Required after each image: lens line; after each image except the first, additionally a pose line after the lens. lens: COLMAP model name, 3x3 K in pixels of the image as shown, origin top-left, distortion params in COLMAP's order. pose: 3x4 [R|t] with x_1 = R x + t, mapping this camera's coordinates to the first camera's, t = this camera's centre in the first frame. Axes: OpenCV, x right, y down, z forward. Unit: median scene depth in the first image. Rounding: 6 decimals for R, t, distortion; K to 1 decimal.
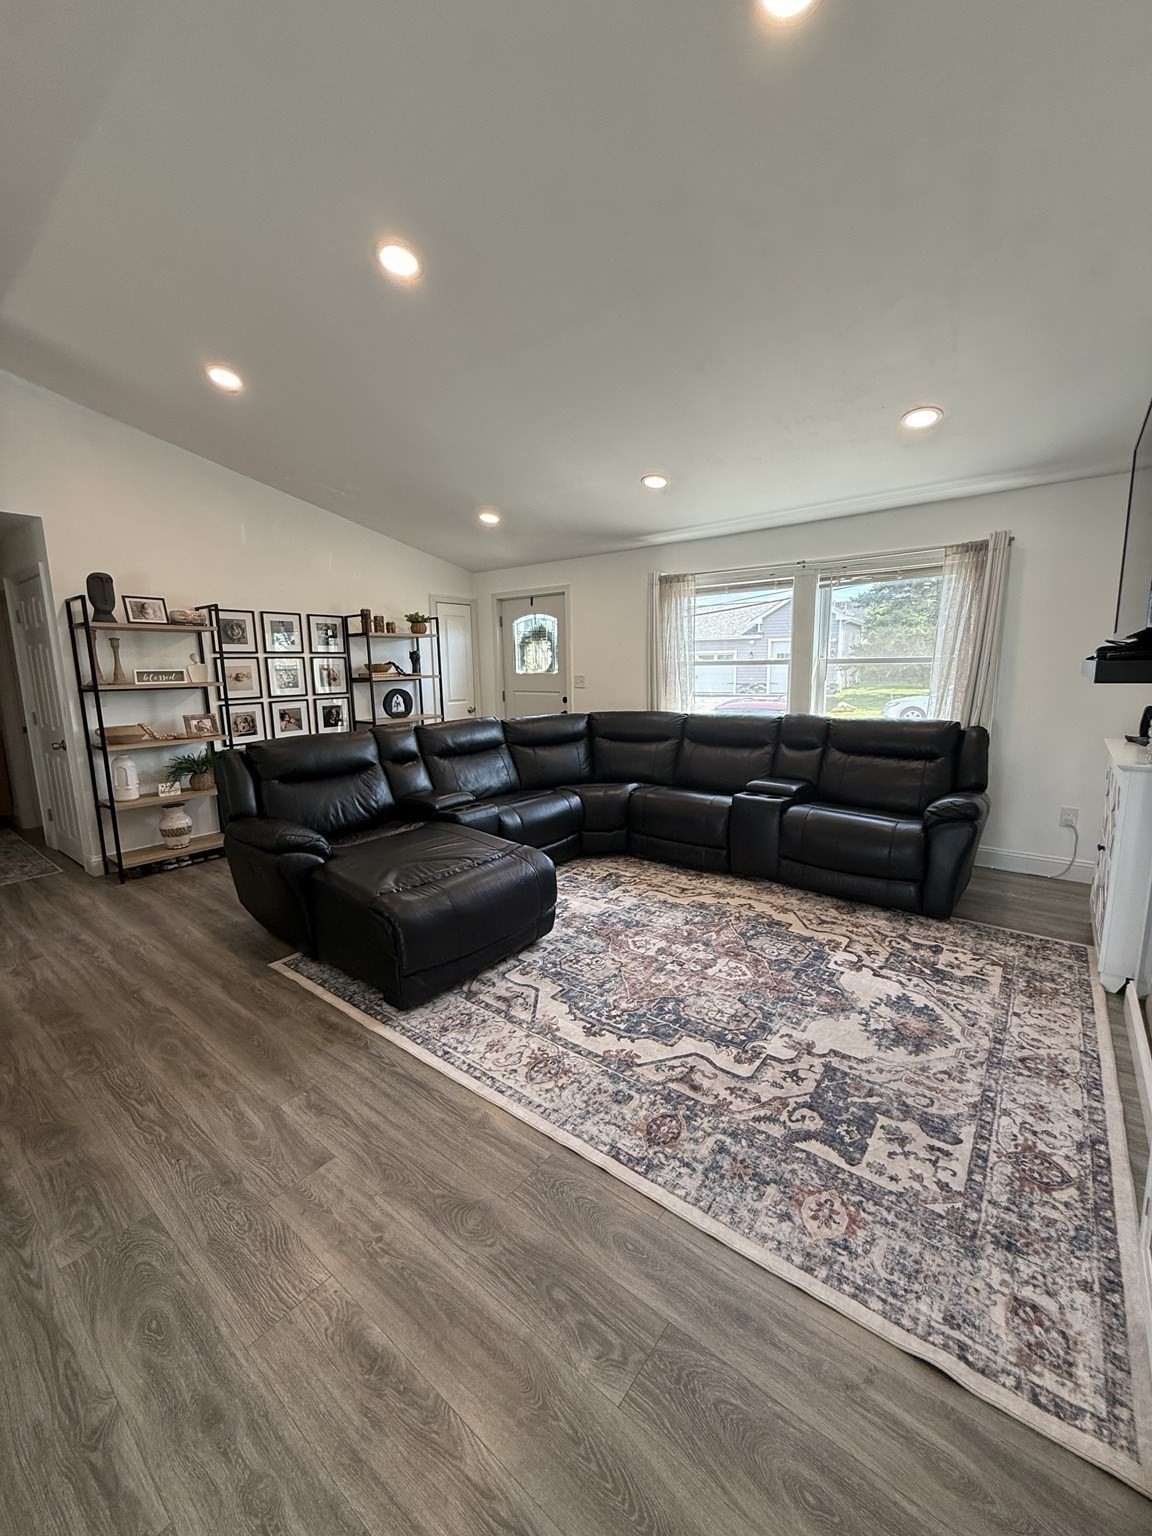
lens RADIAL K [[611.2, 0, 568.8], [0, 611.2, 761.1], [0, 0, 1]] dist [-0.001602, -0.000096]
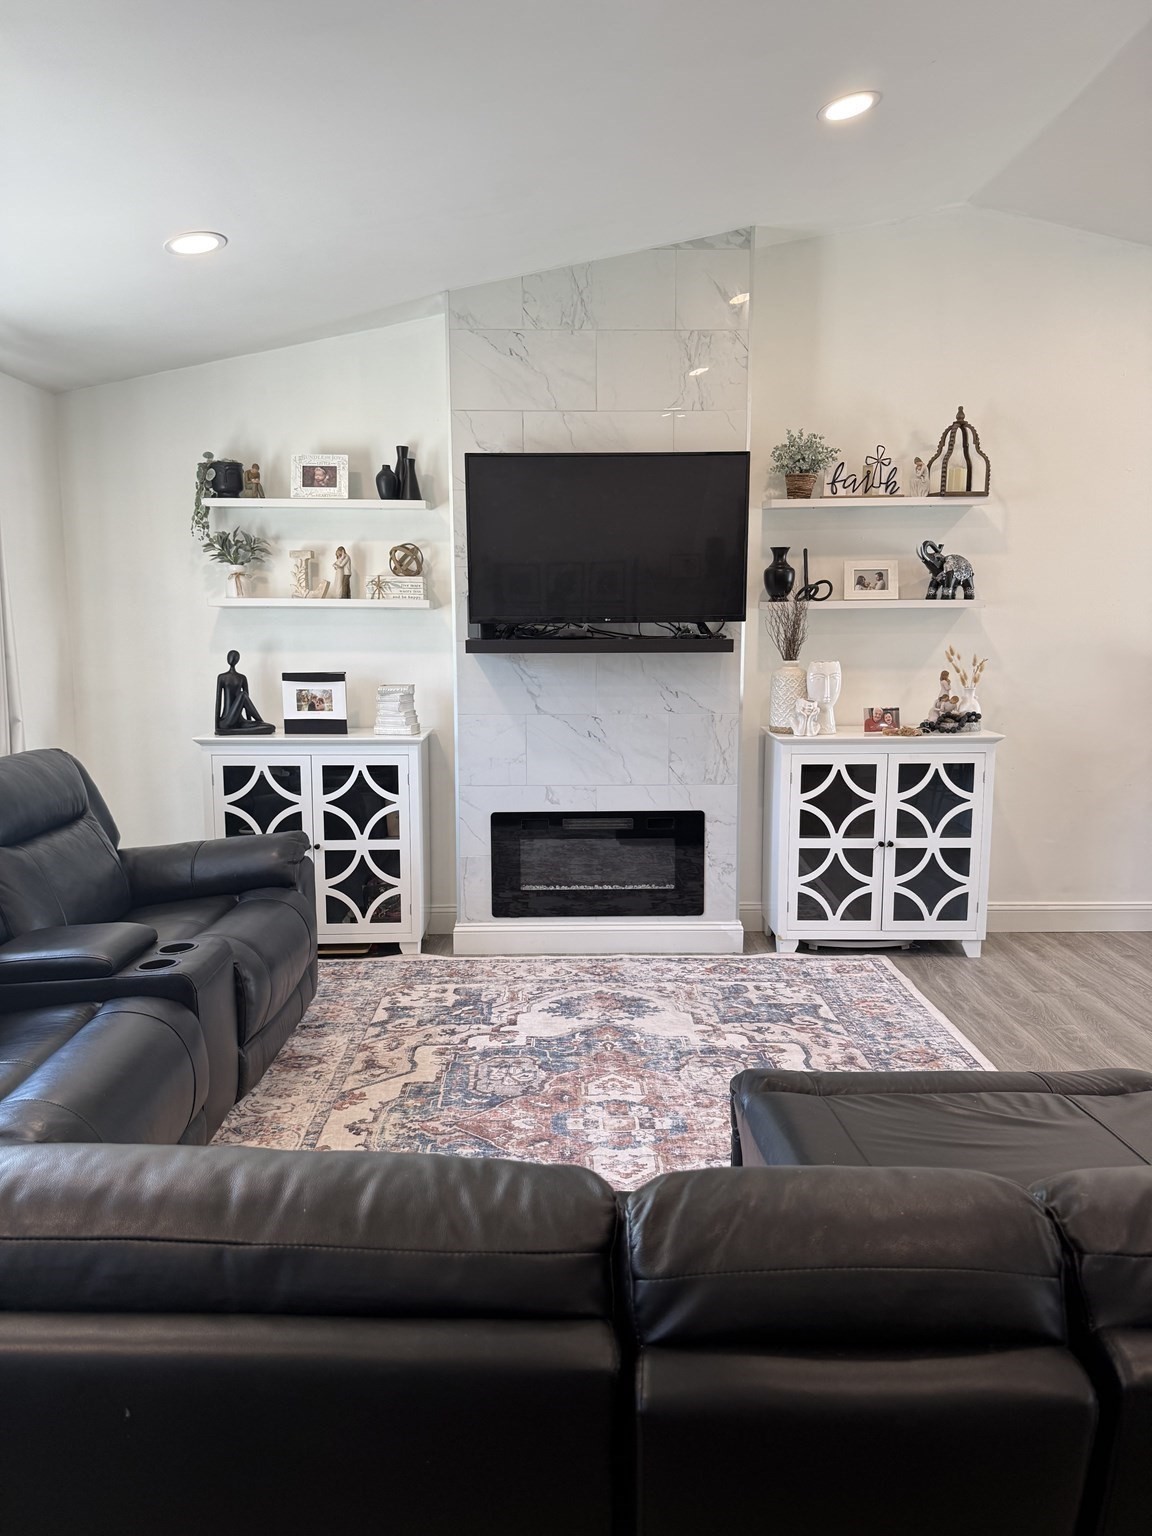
lens RADIAL K [[1097.3, 0, 564.5], [0, 1097.3, 762.8], [0, 0, 1]] dist [0.087248, -0.021048]
pose [[-0.645320, -0.078259, 0.759893, -0.407269], [0.130587, 0.968795, 0.210672, -0.185406], [-0.752668, 0.235183, -0.614963, 1.148044]]
